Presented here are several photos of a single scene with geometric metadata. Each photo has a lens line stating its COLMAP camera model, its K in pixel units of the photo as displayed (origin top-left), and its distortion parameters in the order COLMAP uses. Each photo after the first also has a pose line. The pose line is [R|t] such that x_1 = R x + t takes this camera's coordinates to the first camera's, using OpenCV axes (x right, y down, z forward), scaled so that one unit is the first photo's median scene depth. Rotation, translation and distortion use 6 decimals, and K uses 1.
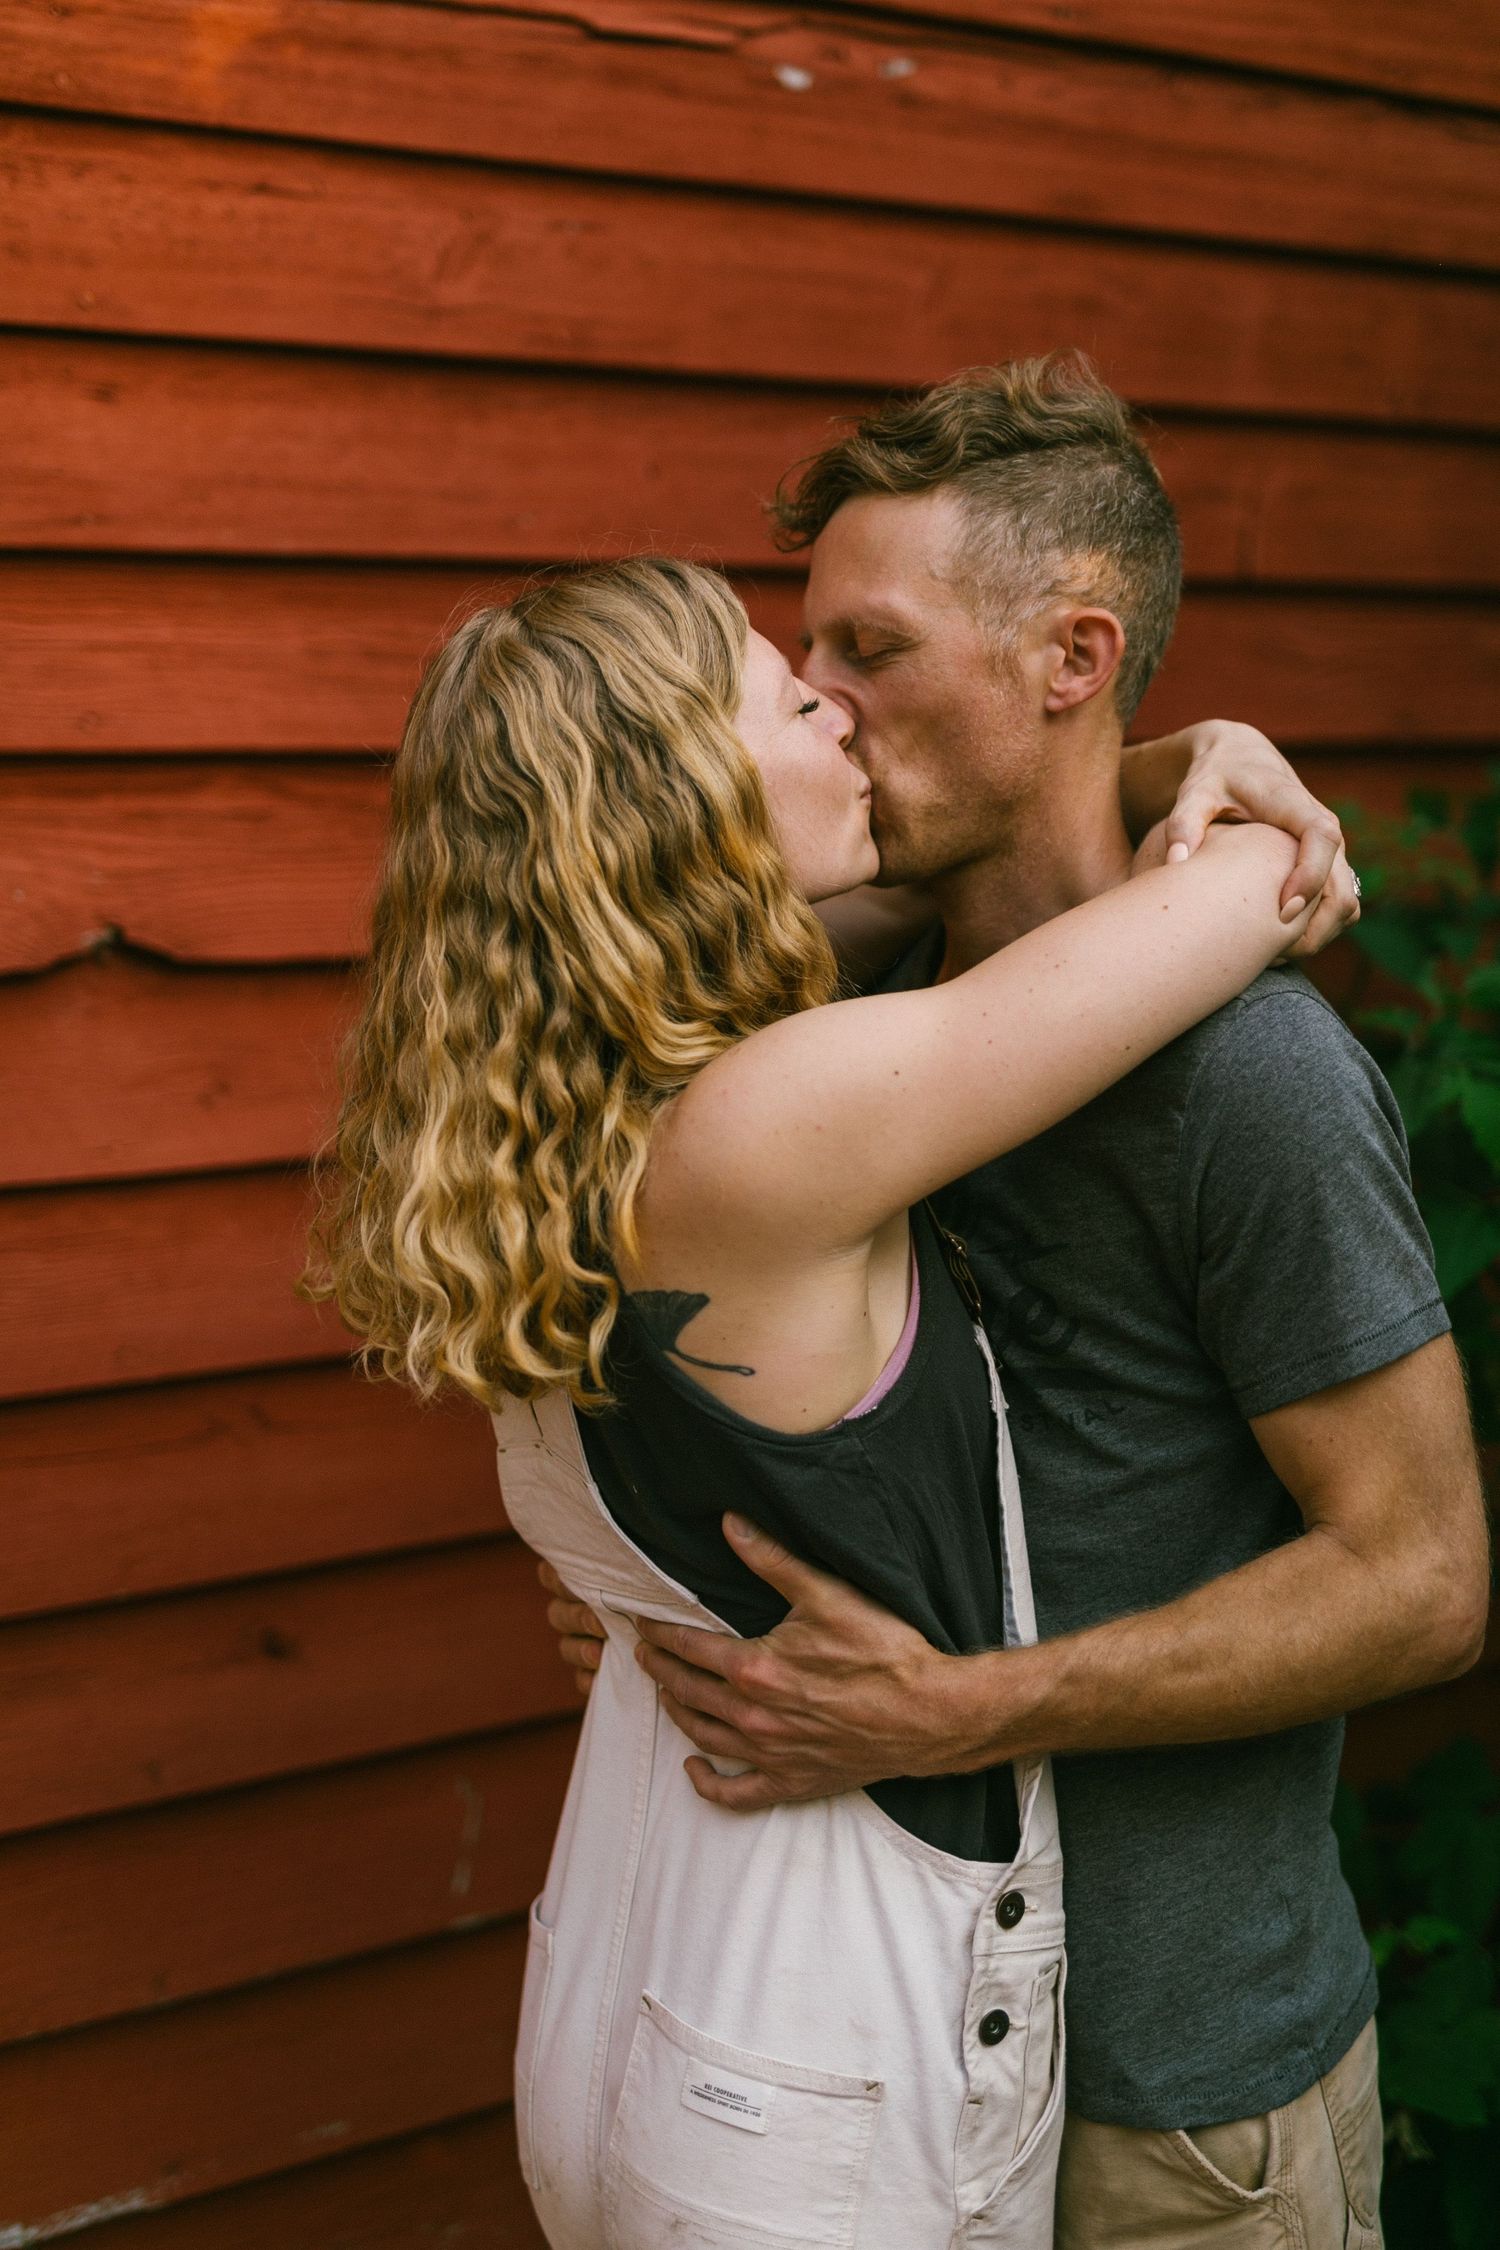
lens RADIAL K [[3297.2, 0, 771.5], [0, 3297.2, 1134.3], [0, 0, 1]] dist [0.040367, 0.000000]
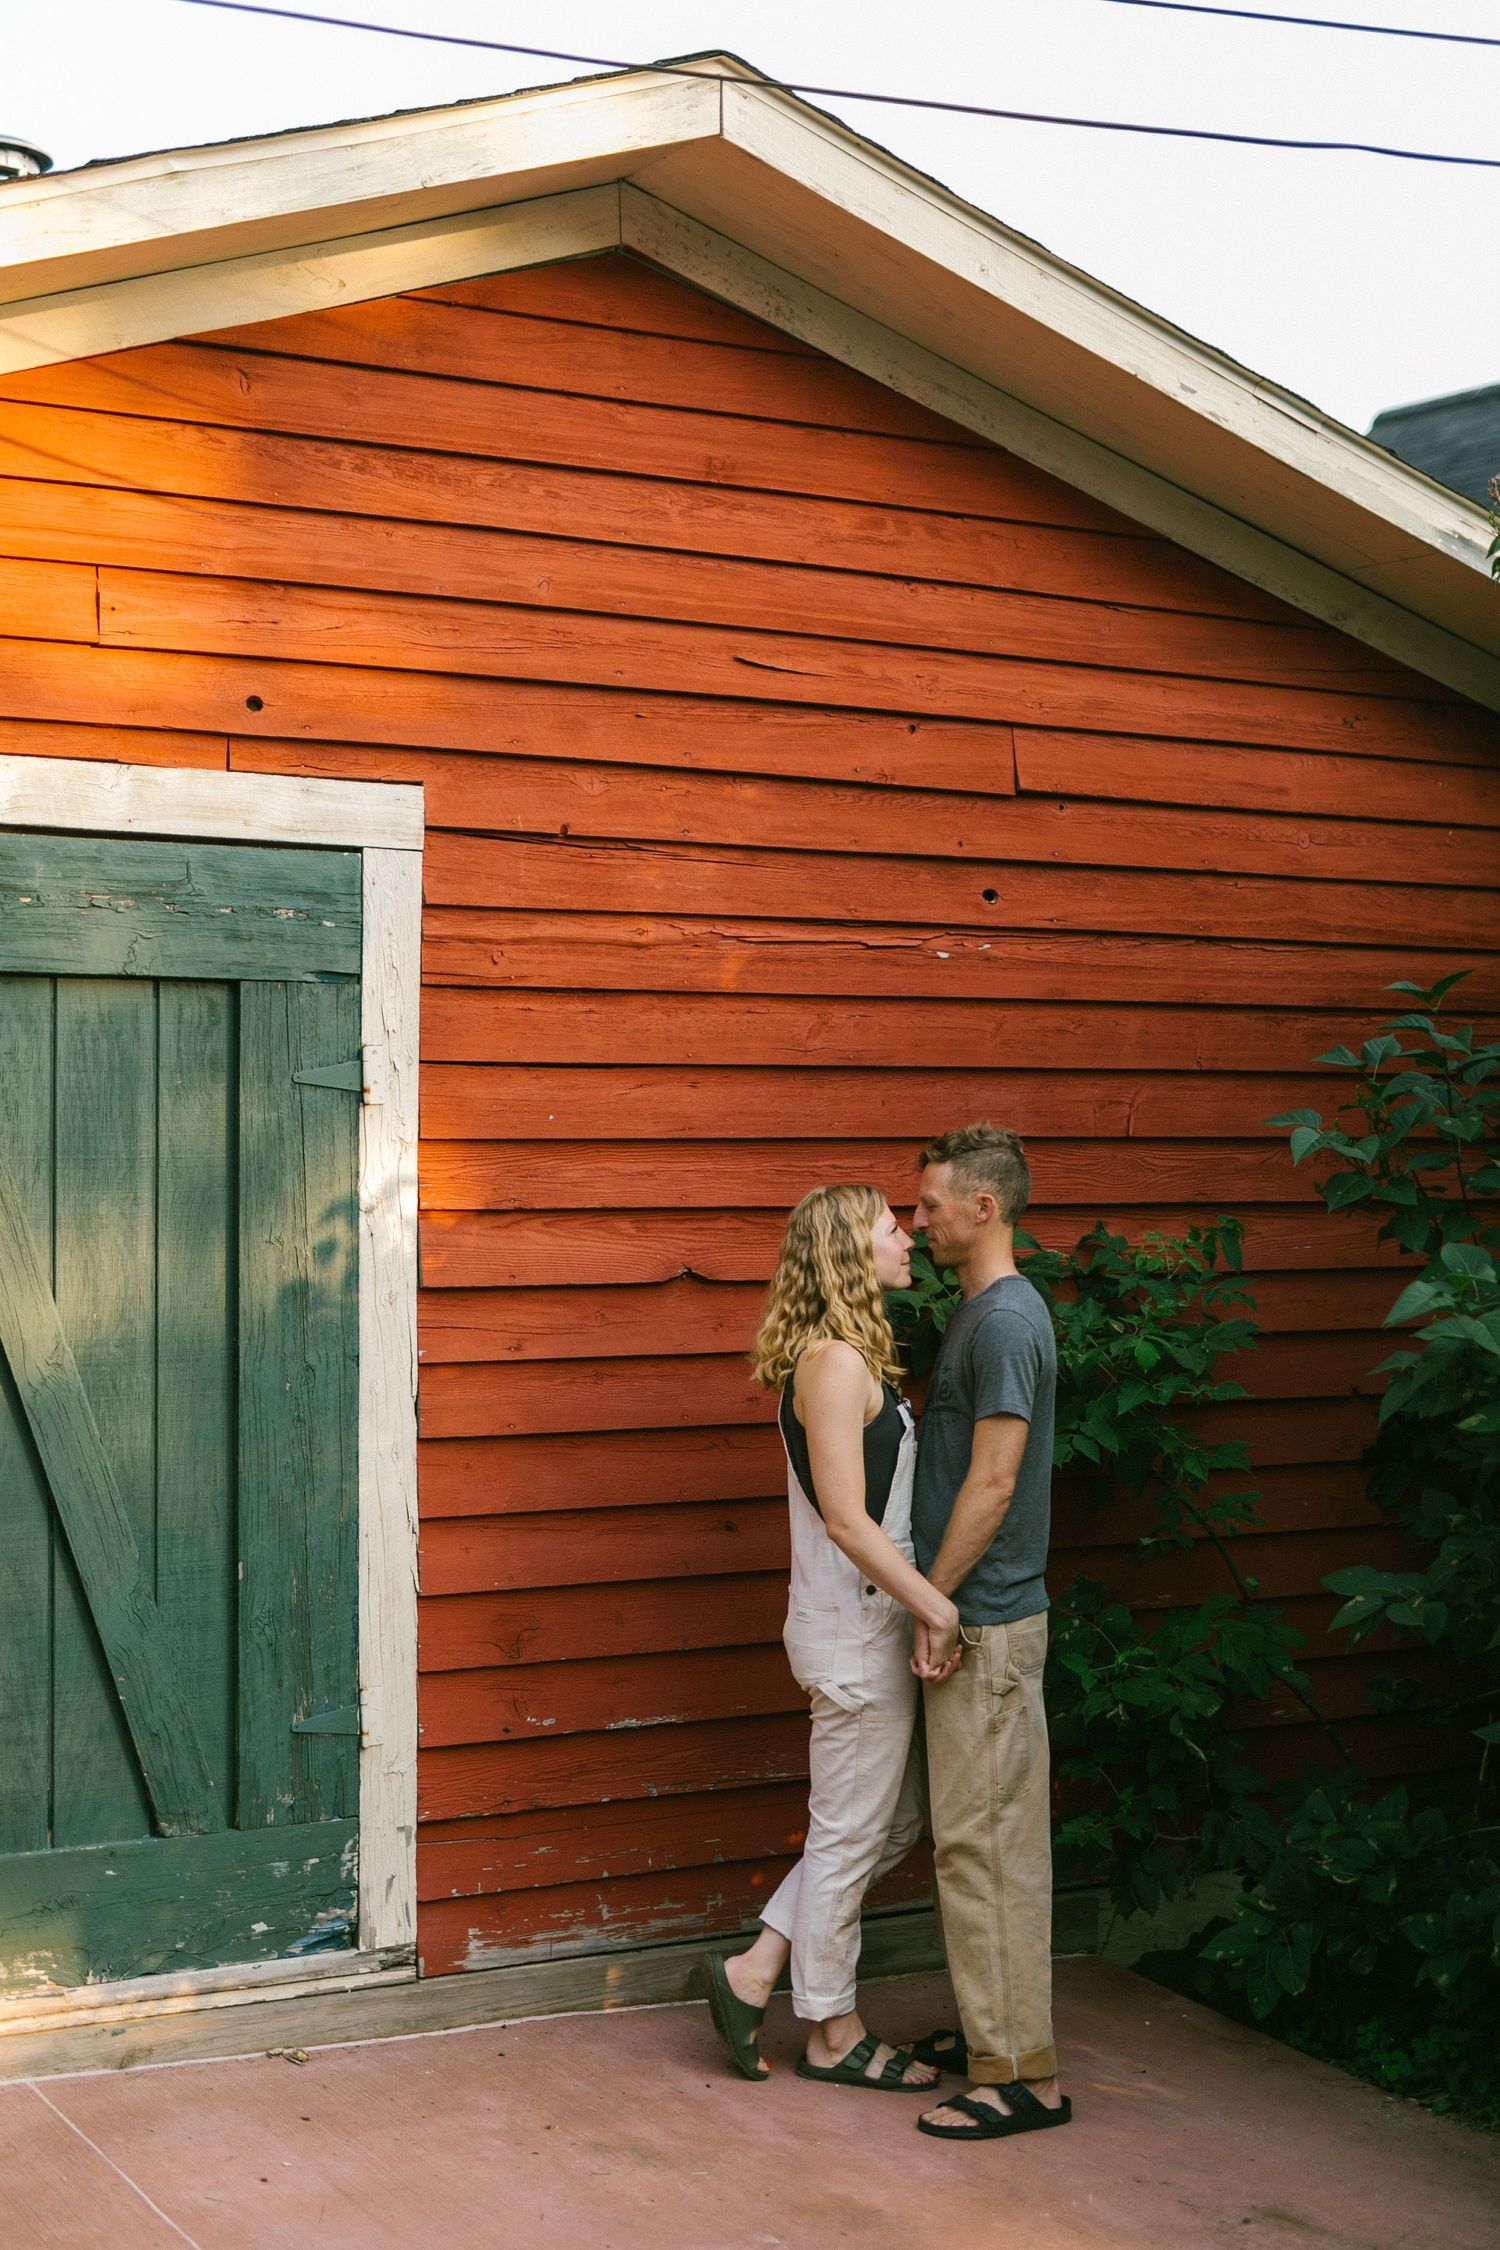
lens RADIAL K [[3297.2, 0, 766.5], [0, 3297.2, 1123.3], [0, 0, 1]] dist [0.040367, 0.000000]
pose [[0.994699, 0.032175, -0.097664, 0.143708], [-0.041013, 0.995108, -0.089879, 0.066941], [0.094295, 0.093408, 0.991153, -1.816690]]
